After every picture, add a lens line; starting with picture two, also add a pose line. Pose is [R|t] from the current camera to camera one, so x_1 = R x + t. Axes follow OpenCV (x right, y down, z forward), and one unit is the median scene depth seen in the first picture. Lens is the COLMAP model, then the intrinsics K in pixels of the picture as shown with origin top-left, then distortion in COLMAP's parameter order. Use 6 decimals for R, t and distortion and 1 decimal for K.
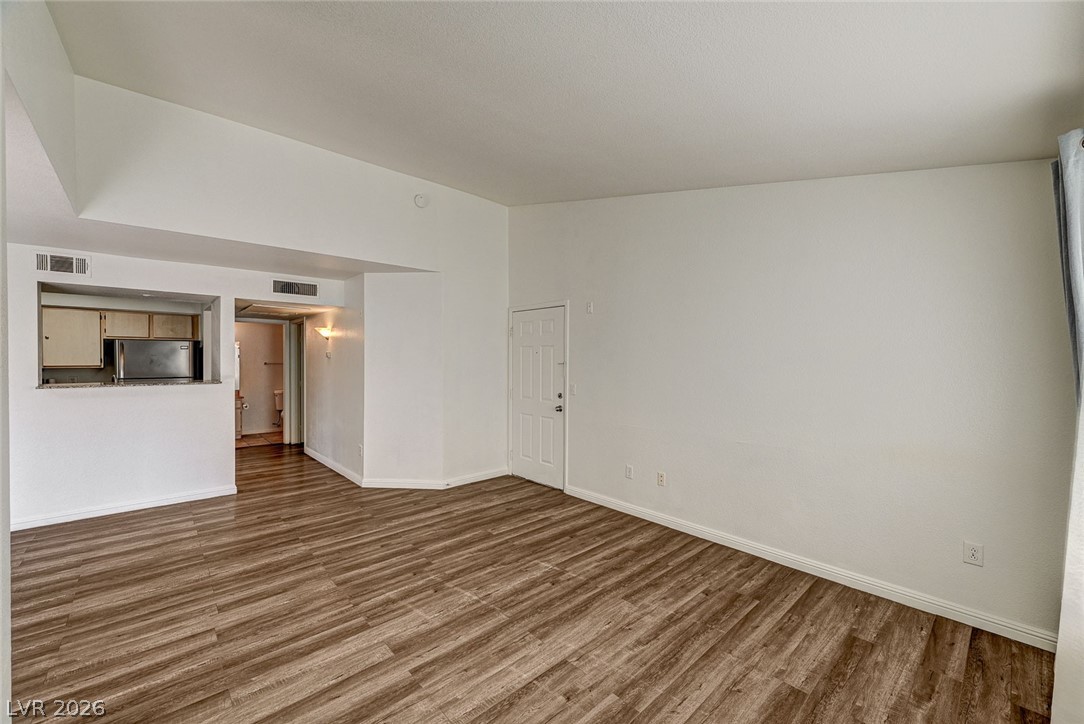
lens RADIAL K [[433.5, 0, 546.7], [0, 433.5, 360.7], [0, 0, 1]] dist [0.002156, 0.000130]
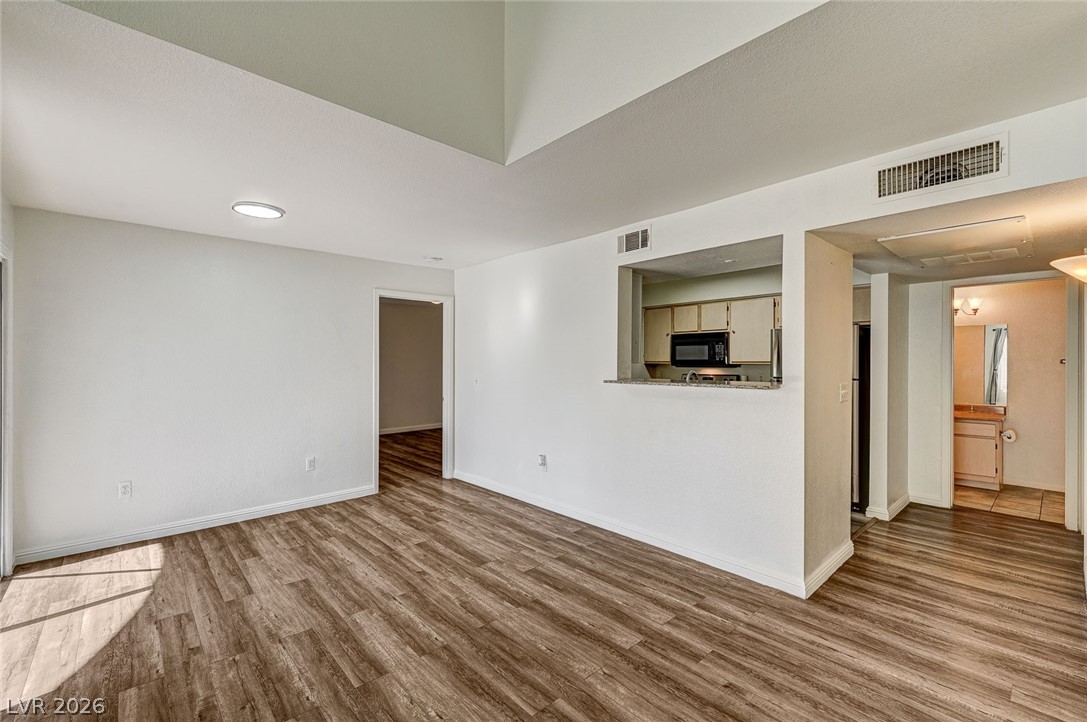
lens RADIAL K [[464.8, 0, 547.0], [0, 464.8, 365.9], [0, 0, 1]] dist [0.002099, 0.001113]
pose [[-0.003465, 0.009005, -0.999953, -0.178823], [-0.000547, 0.999959, 0.009007, 0.018172], [0.999994, 0.000578, -0.003460, 0.841582]]
